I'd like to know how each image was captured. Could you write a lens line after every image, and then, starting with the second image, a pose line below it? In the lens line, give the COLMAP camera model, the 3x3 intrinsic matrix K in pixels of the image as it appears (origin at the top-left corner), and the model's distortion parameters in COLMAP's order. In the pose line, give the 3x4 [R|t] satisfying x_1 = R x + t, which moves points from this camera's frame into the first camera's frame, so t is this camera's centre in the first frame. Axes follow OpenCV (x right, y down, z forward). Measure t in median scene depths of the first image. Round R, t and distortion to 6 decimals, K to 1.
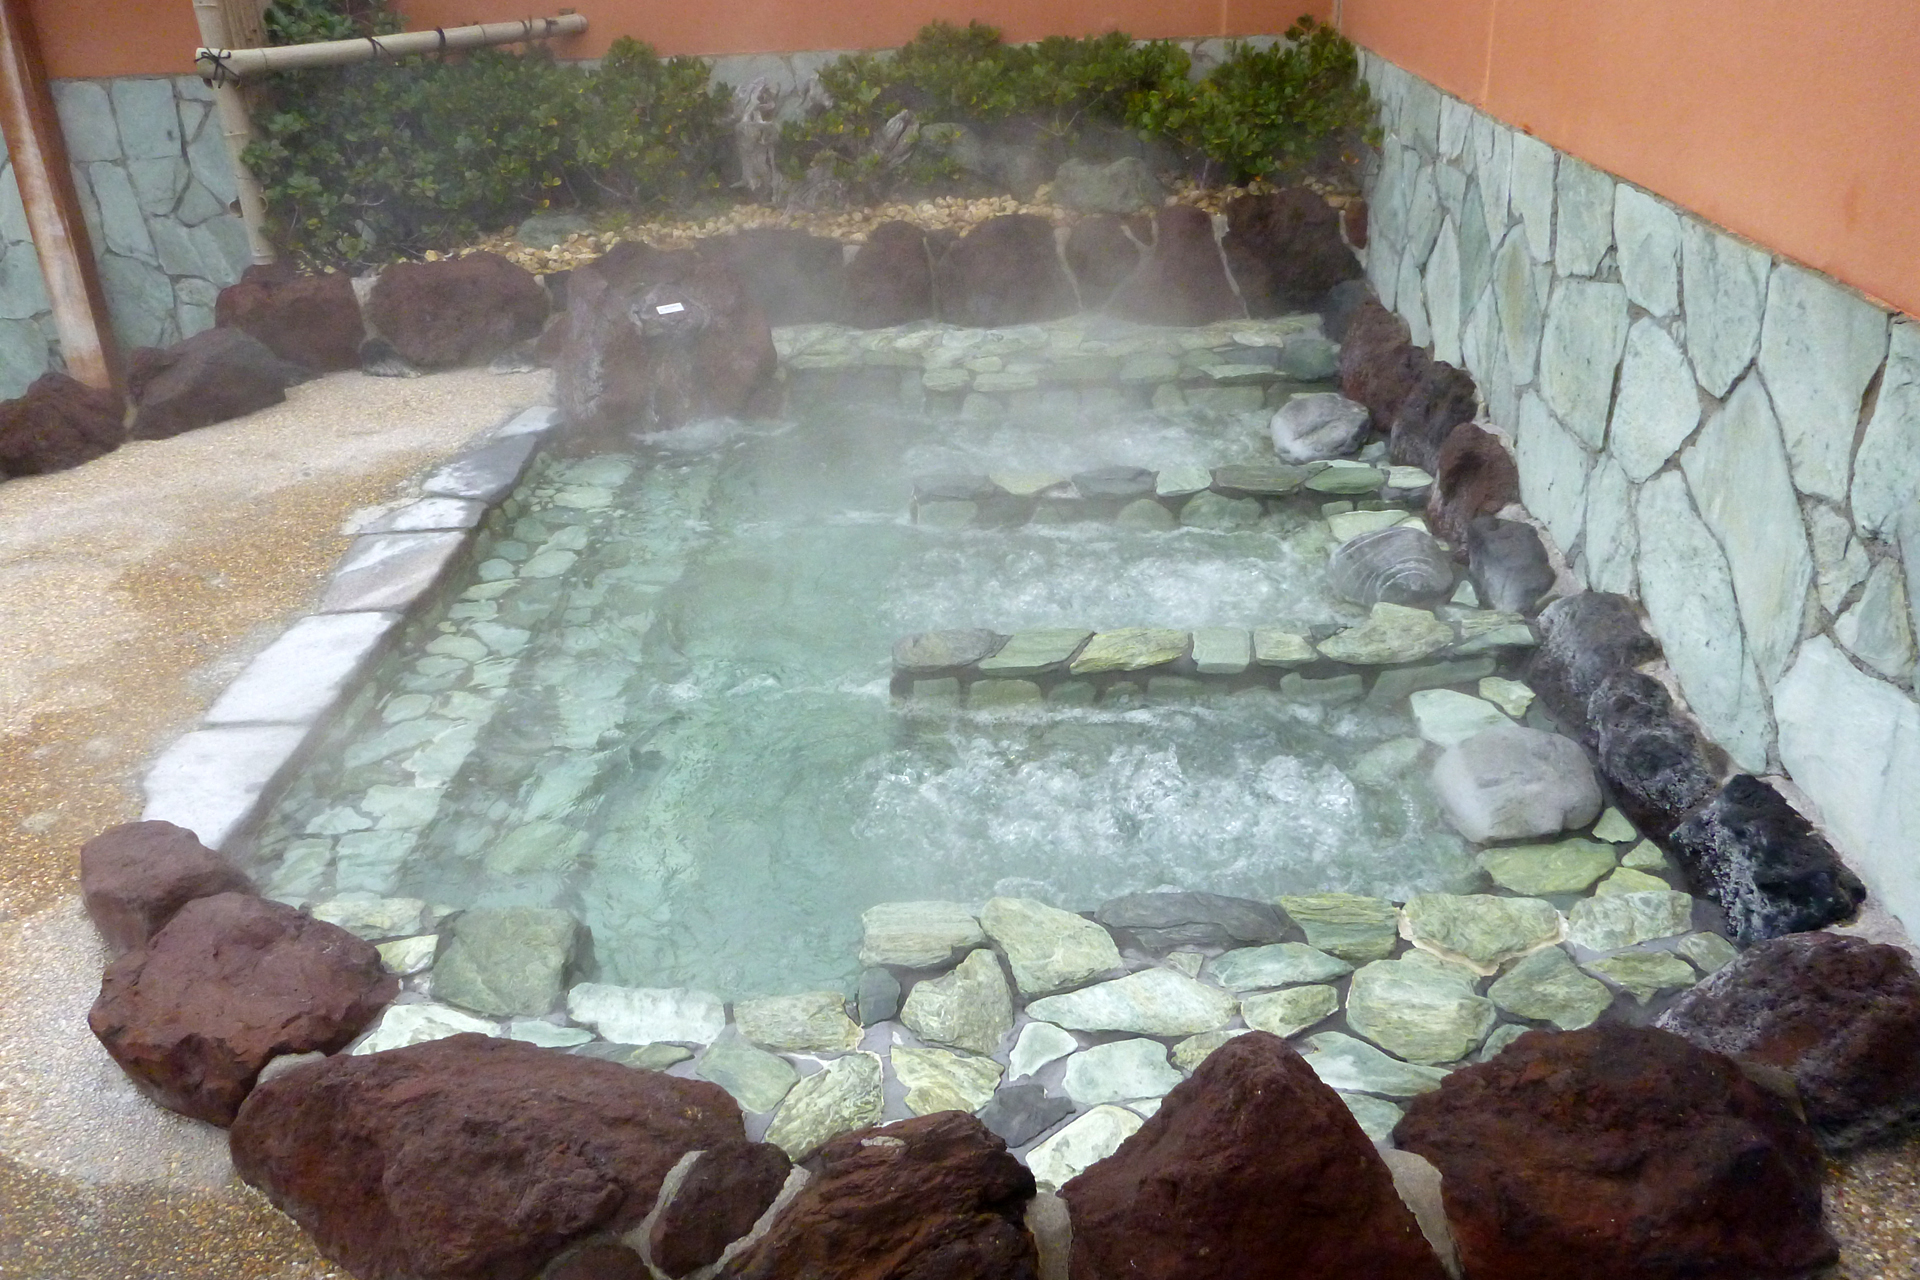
lens RADIAL K [[1653.7, 0, 946.6], [0, 1653.7, 644.3], [0, 0, 1]] dist [-0.014156, -0.022561]
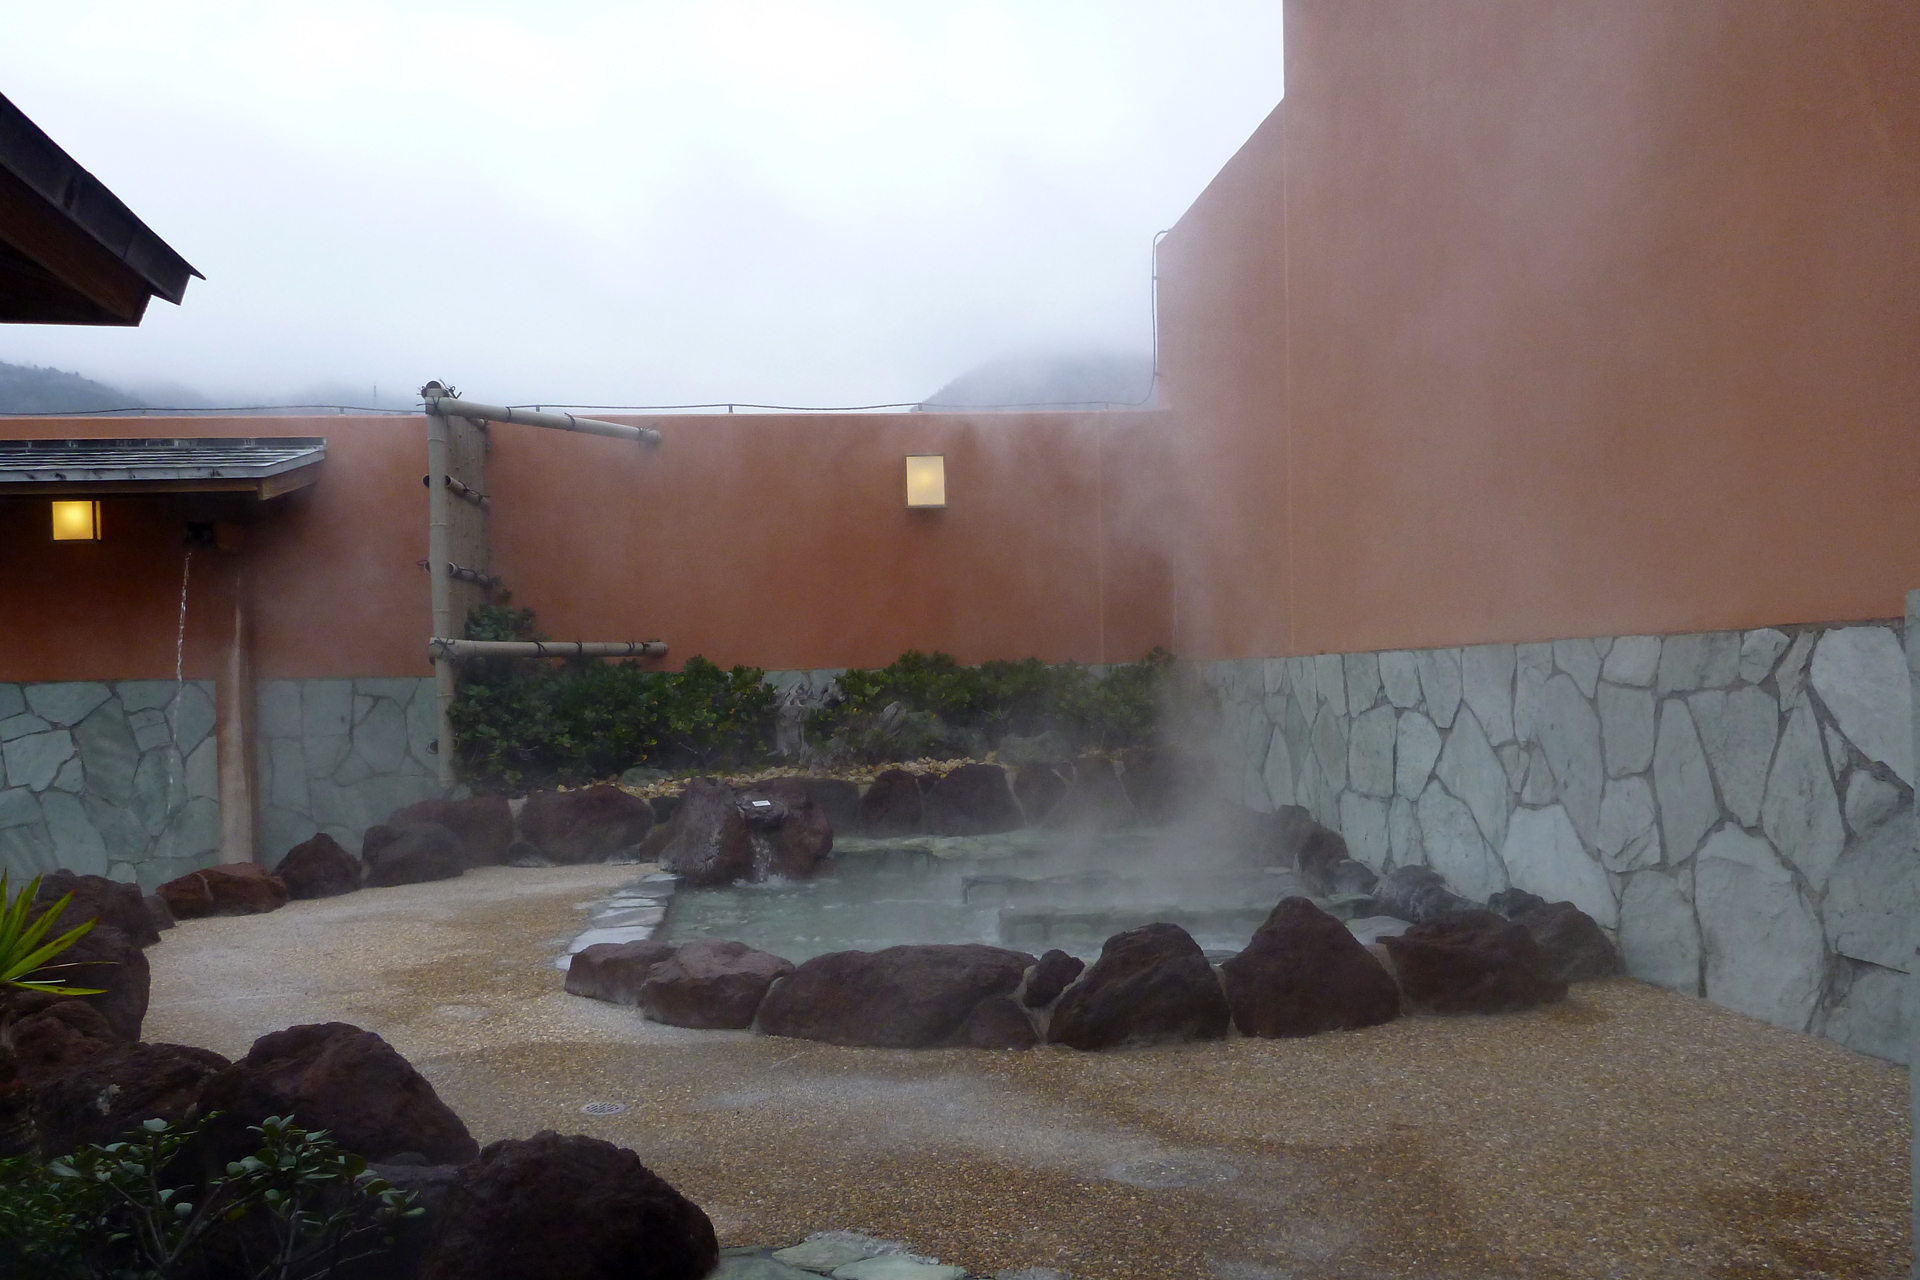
lens RADIAL K [[1653.7, 0, 949.7], [0, 1653.7, 644.7], [0, 0, 1]] dist [-0.014156, -0.022561]
pose [[0.989775, 0.023139, 0.140751, -0.190092], [0.042784, 0.893164, -0.447692, 0.297271], [-0.136073, 0.449136, 0.883041, -0.333255]]
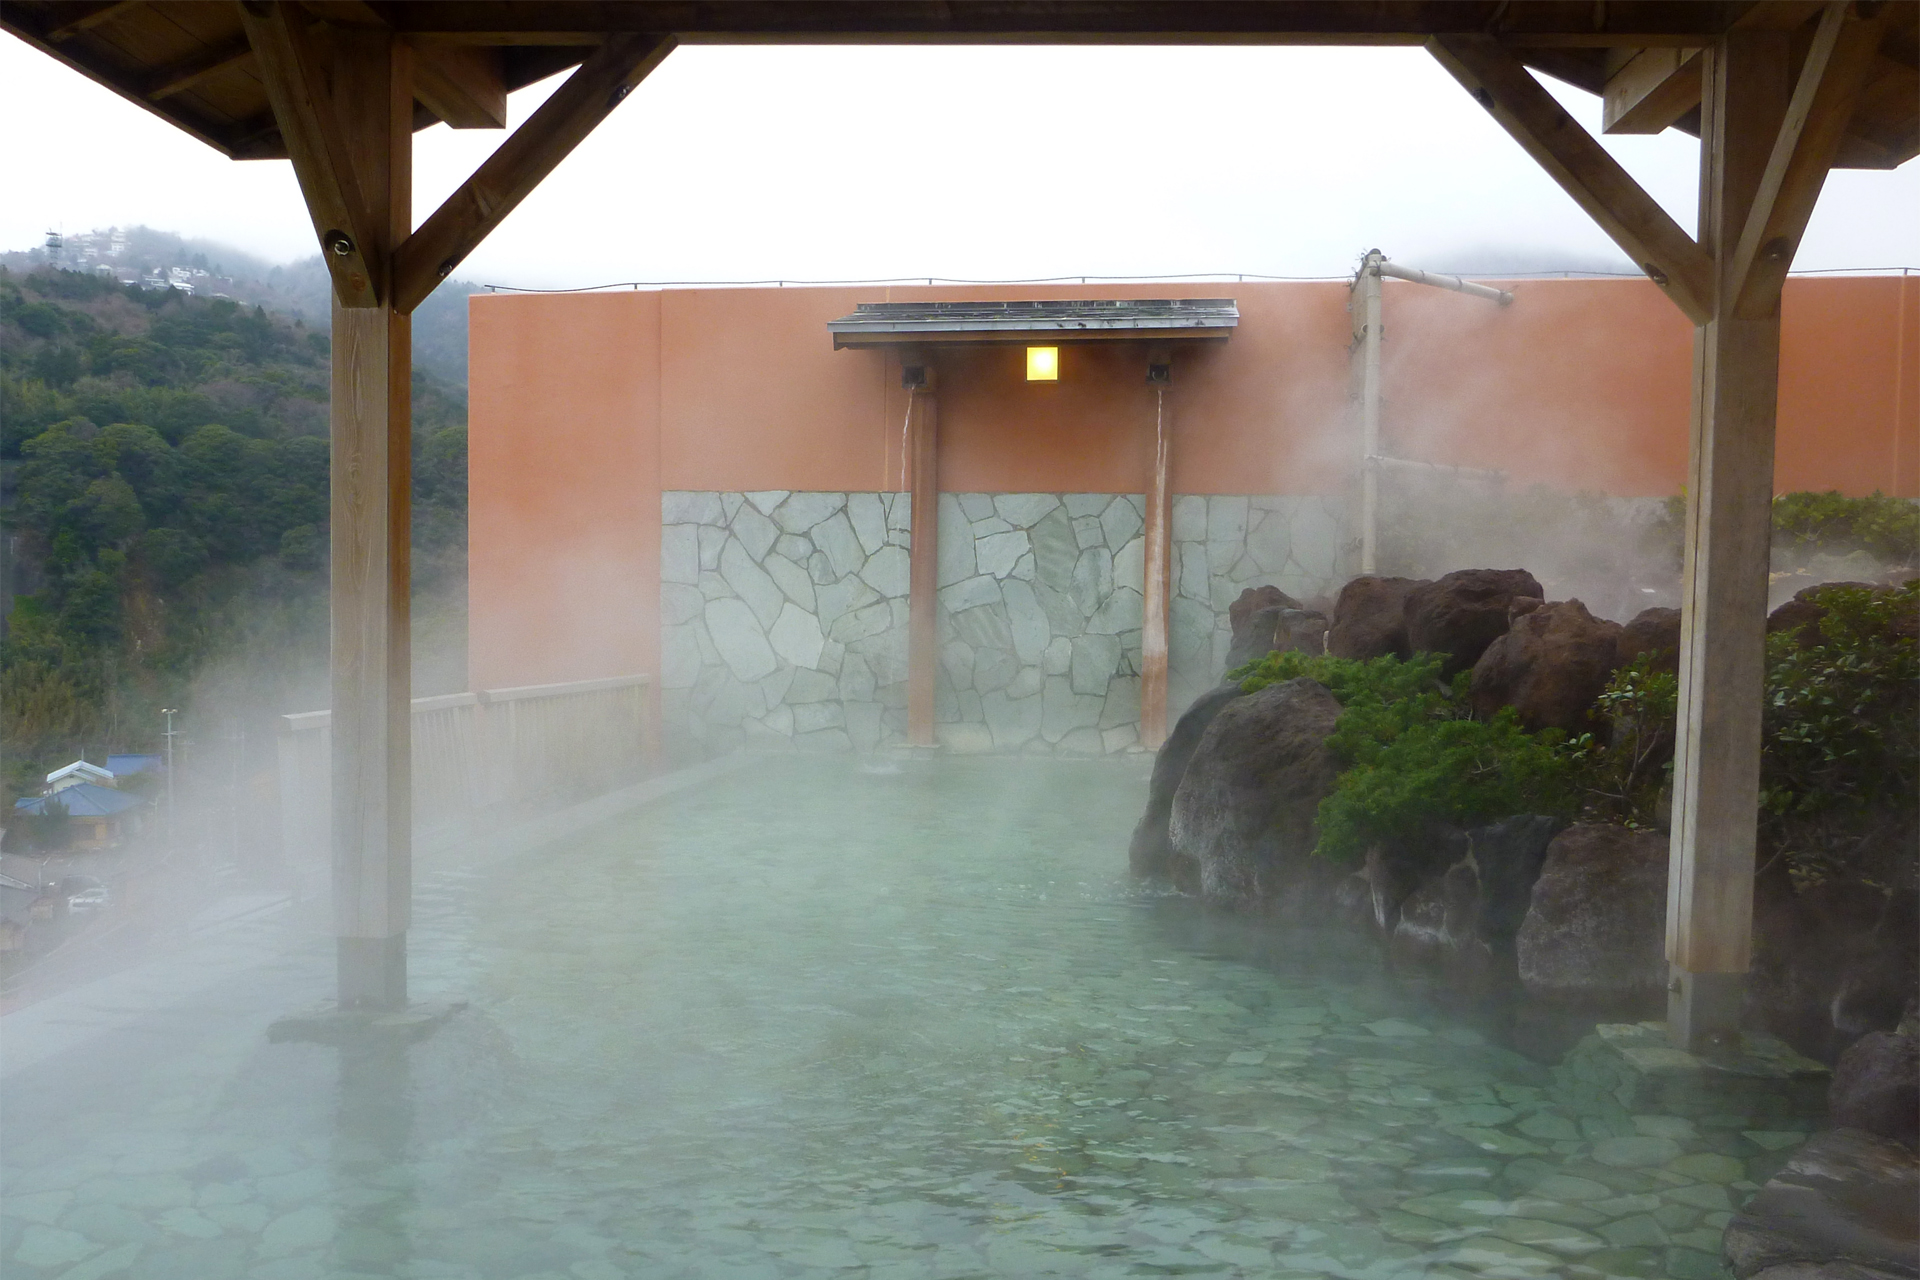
lens RADIAL K [[1653.7, 0, 955.7], [0, 1653.7, 654.1], [0, 0, 1]] dist [-0.014156, -0.022561]
pose [[0.996342, 0.053866, -0.066339, -0.718700], [-0.075935, 0.914159, -0.398179, 0.566197], [0.039196, 0.401760, 0.914906, -0.574108]]
